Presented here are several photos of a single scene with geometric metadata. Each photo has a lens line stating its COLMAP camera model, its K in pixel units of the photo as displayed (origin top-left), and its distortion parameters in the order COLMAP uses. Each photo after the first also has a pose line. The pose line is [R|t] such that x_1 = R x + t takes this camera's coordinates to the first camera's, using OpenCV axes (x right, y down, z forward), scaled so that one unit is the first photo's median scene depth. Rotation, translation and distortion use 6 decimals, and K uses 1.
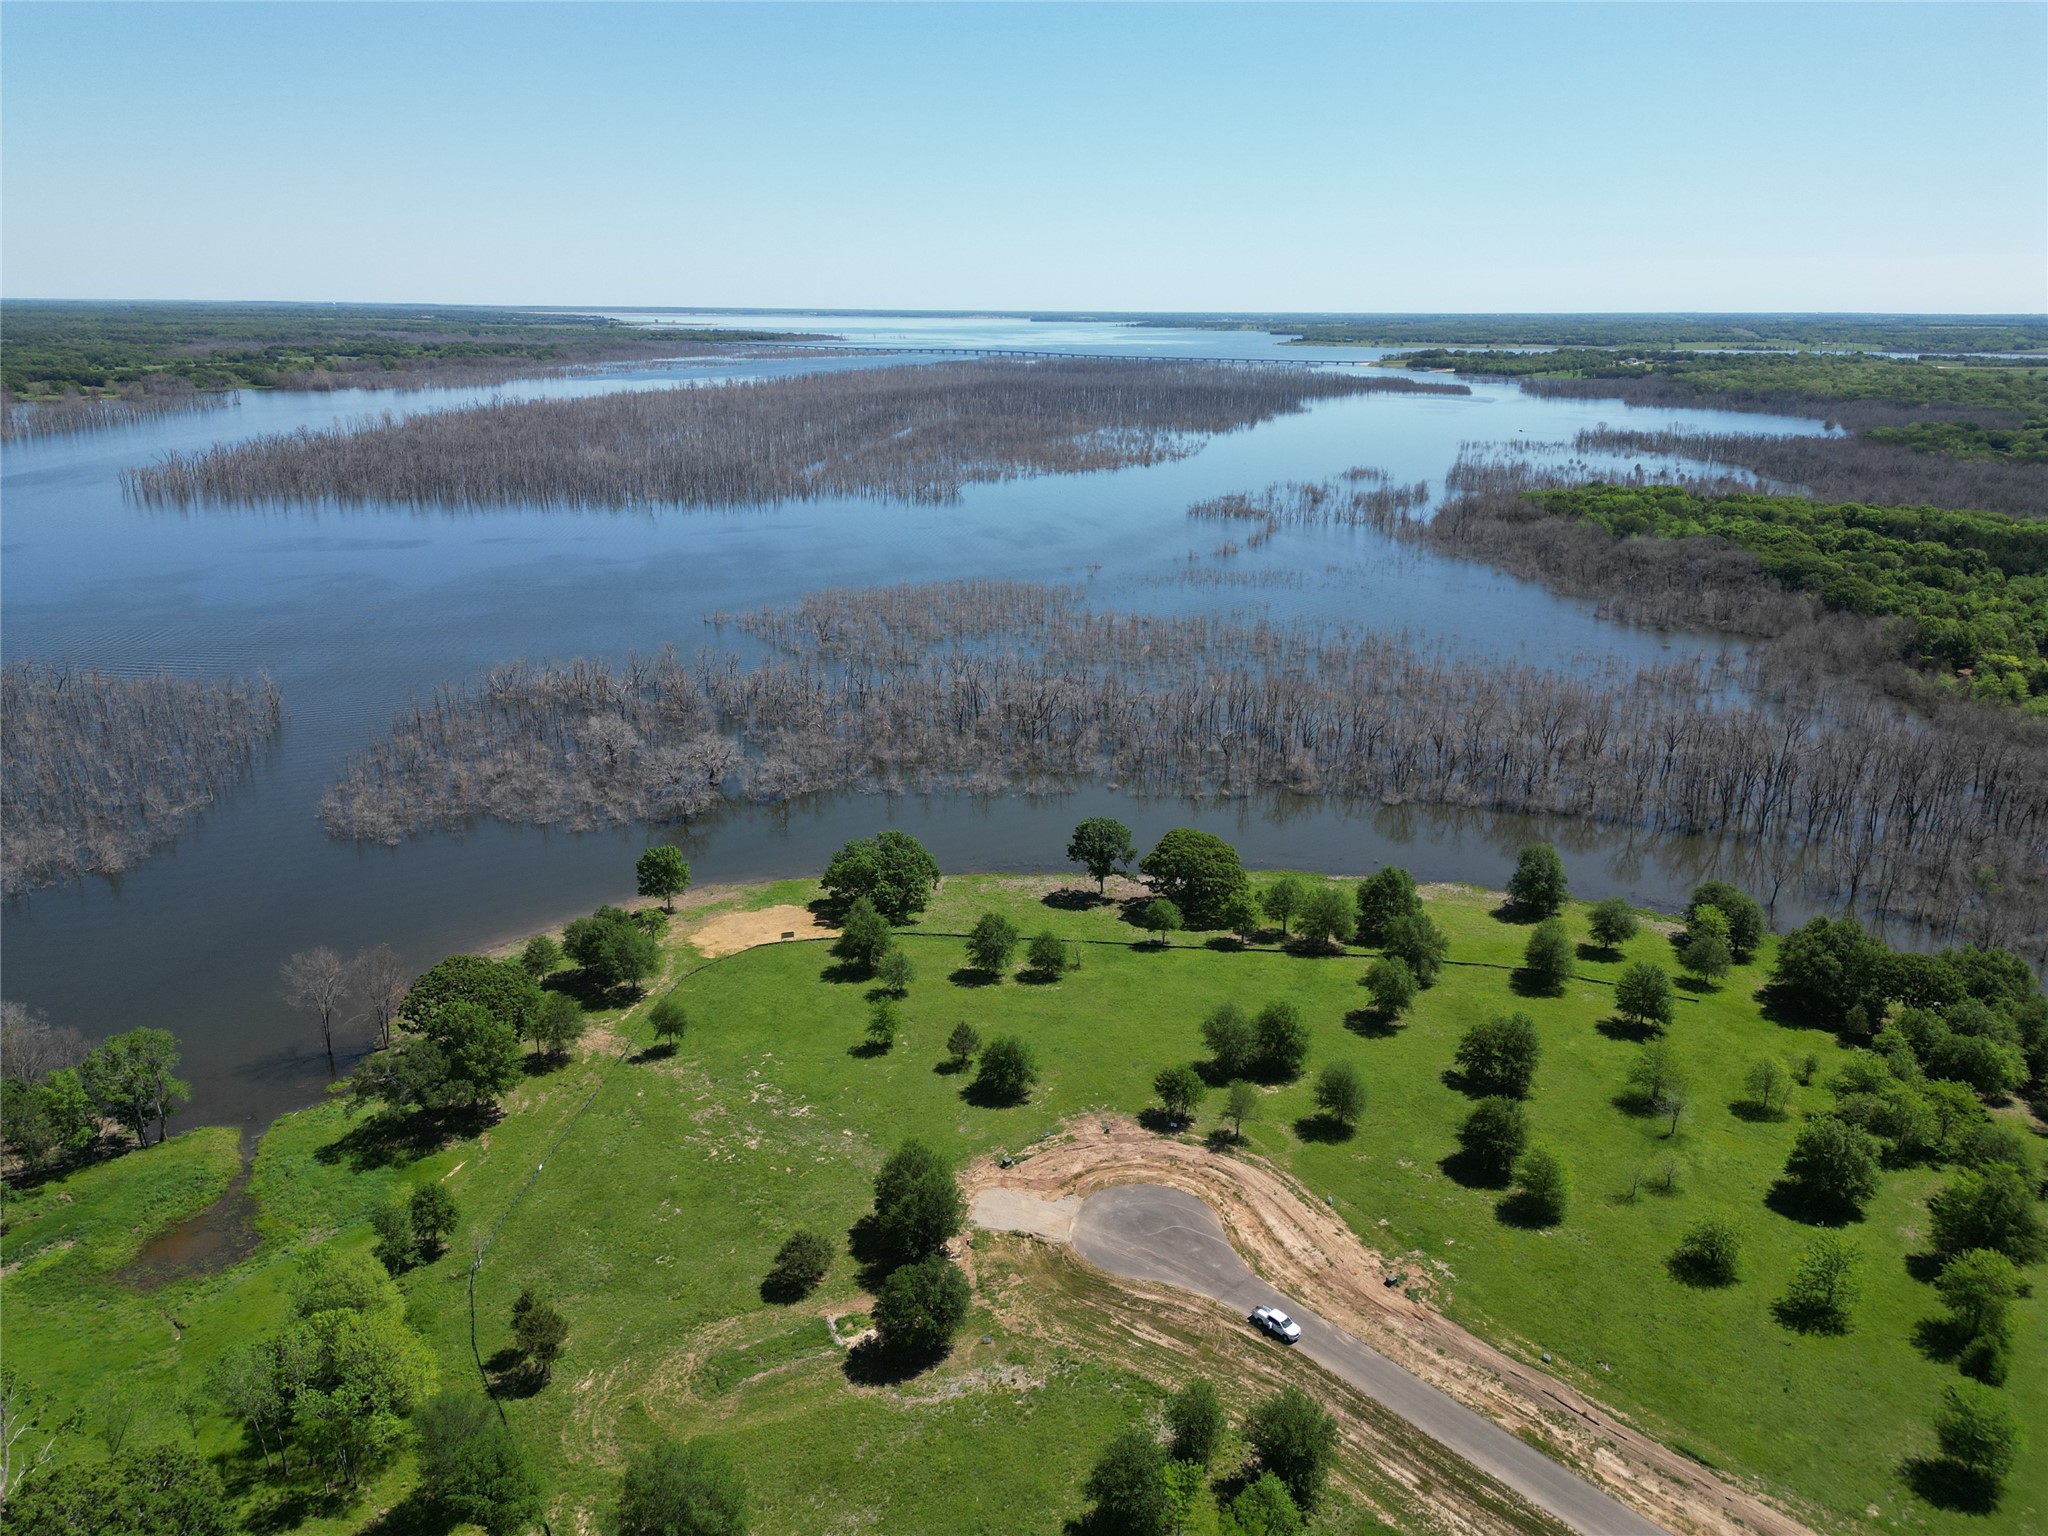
lens RADIAL K [[1436.8, 0, 1044.9], [0, 1436.8, 754.2], [0, 0, 1]] dist [0.069448, -0.065903]
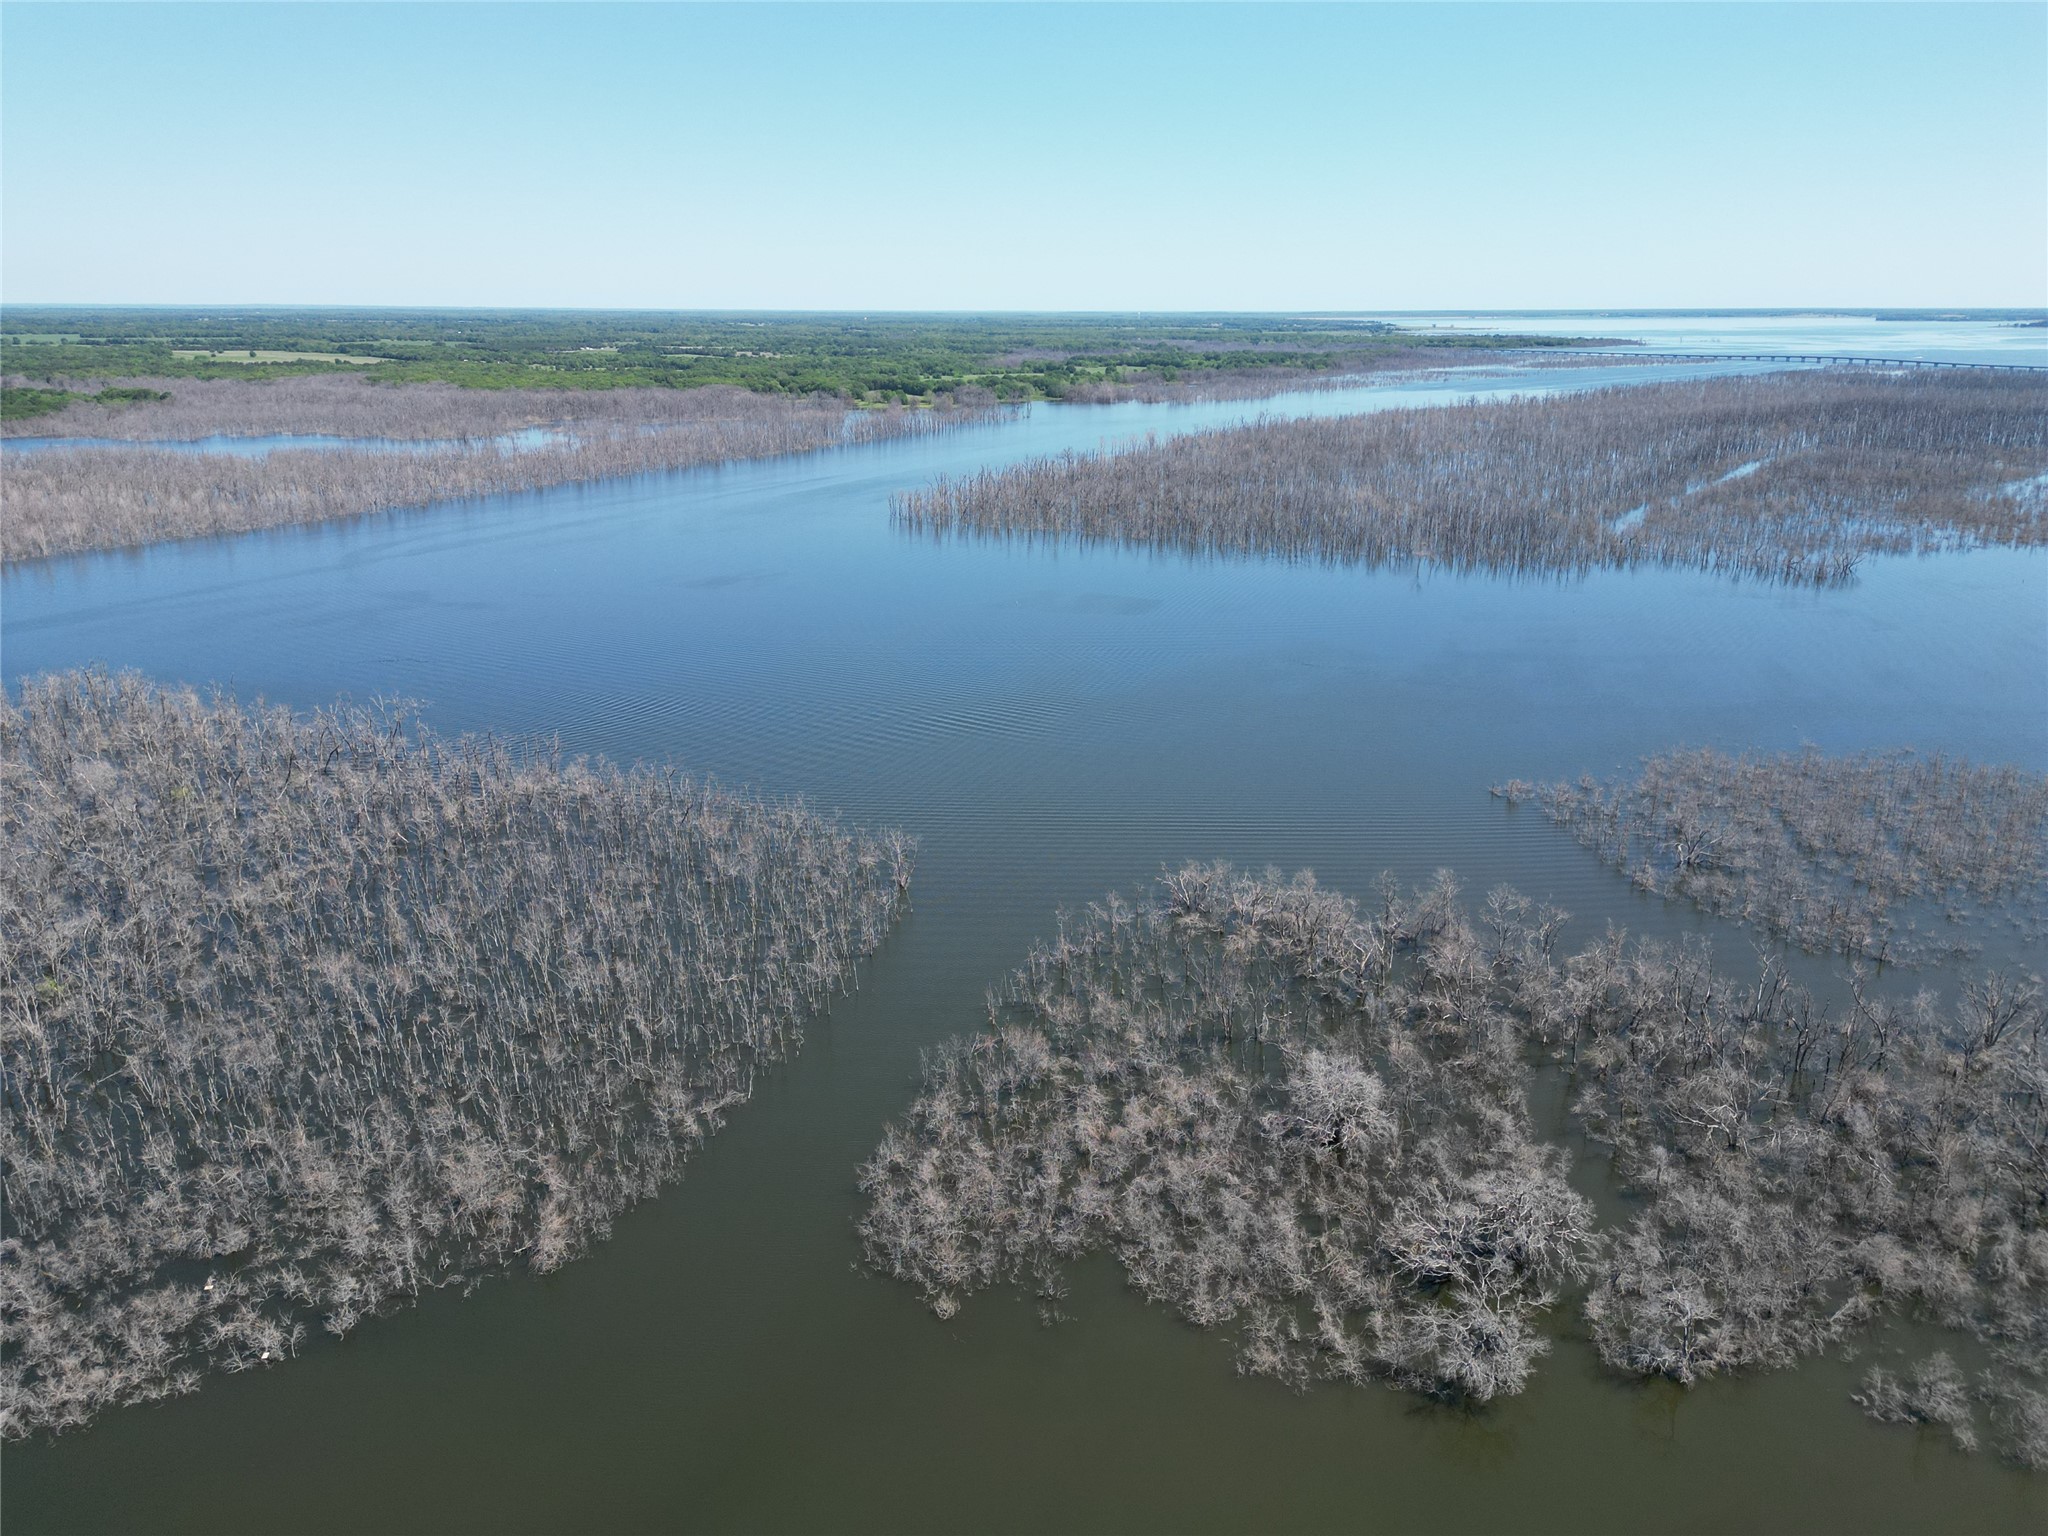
lens RADIAL K [[1436.8, 0, 1022.1], [0, 1436.8, 785.0], [0, 0, 1]] dist [0.069448, -0.065903]
pose [[0.870887, 0.148006, -0.468668, -0.039641], [-0.140138, 0.988773, 0.051849, -0.035781], [0.471080, 0.020524, 0.881852, 0.107299]]
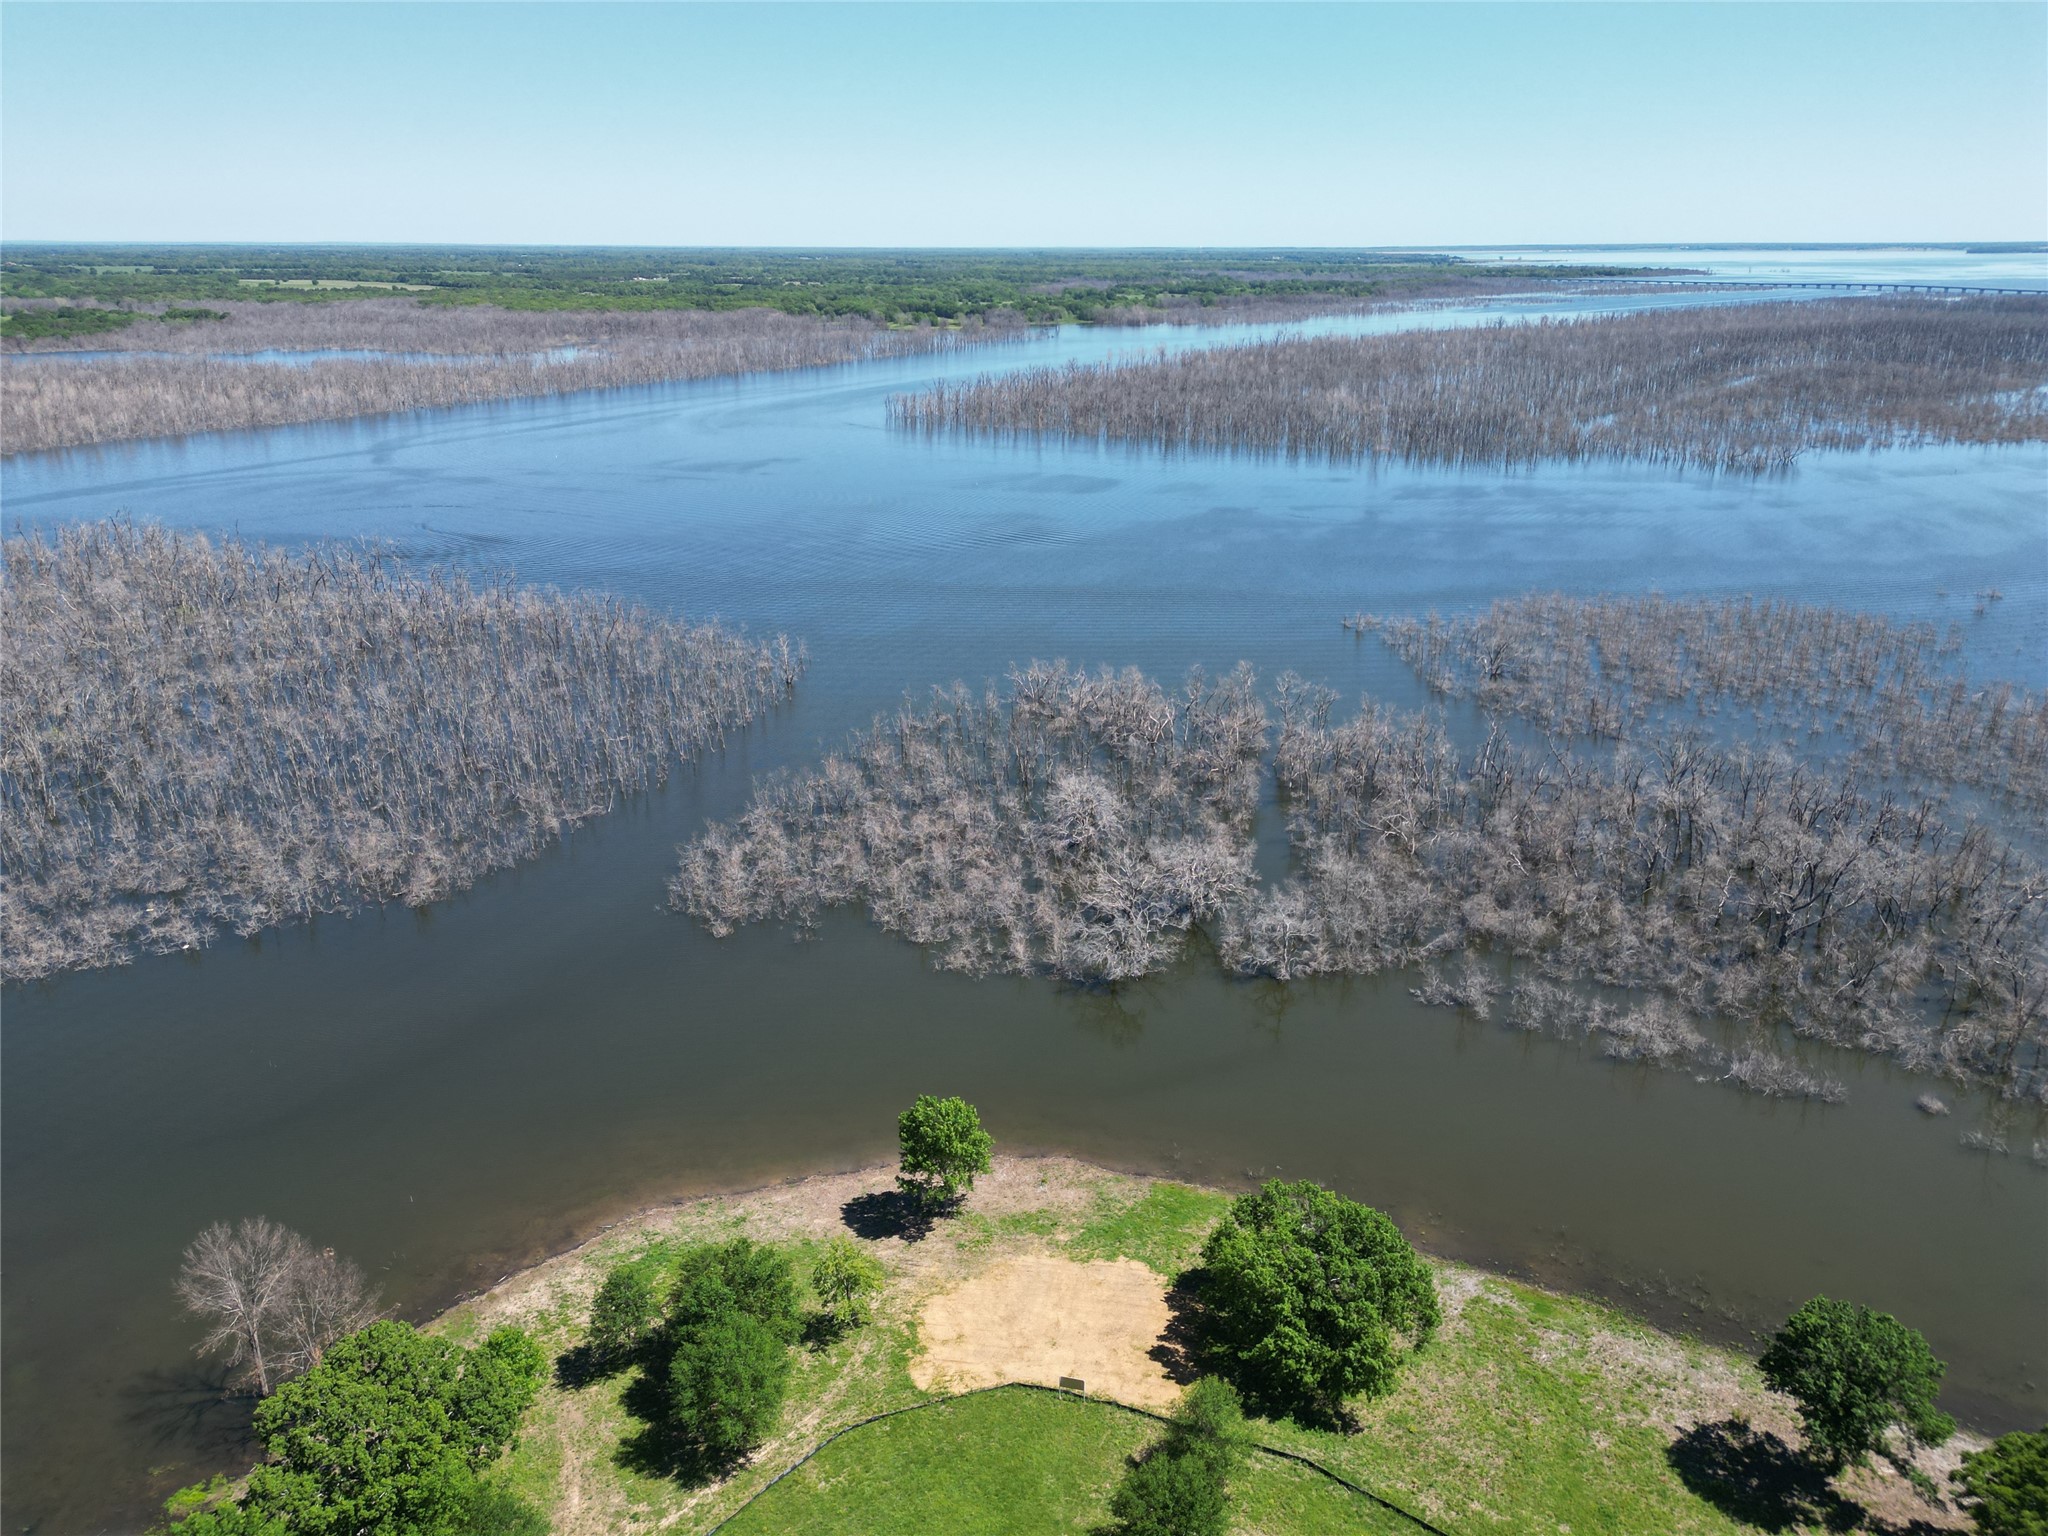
lens RADIAL K [[1436.8, 0, 1025.6], [0, 1436.8, 766.5], [0, 0, 1]] dist [0.069448, -0.065903]
pose [[0.849757, 0.170630, -0.498797, 0.003292], [-0.148209, 0.985333, 0.084576, -0.020886], [0.505913, 0.002057, 0.862582, 0.097024]]
